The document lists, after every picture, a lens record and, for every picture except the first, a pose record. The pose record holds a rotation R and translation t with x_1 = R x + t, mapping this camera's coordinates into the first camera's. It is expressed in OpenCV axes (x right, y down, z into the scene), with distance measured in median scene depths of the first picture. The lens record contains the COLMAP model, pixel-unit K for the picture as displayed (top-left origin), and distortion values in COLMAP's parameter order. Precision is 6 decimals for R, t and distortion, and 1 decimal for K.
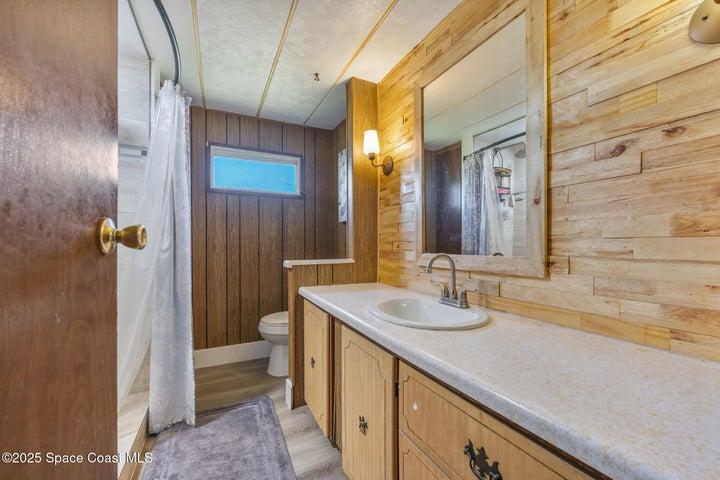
lens RADIAL K [[280.0, 0, 359.4], [0, 280.0, 243.4], [0, 0, 1]] dist [-0.003002, -0.000119]
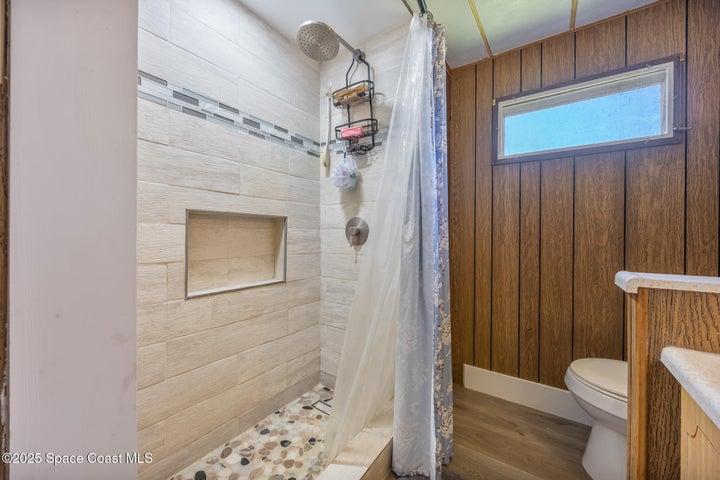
lens RADIAL K [[280.0, 0, 358.3], [0, 280.0, 236.0], [0, 0, 1]] dist [-0.003002, -0.000119]
pose [[0.491520, 0.007995, -0.870830, -0.059515], [0.000864, 0.999953, 0.009668, 0.000603], [0.870866, -0.005504, 0.491490, 0.300759]]
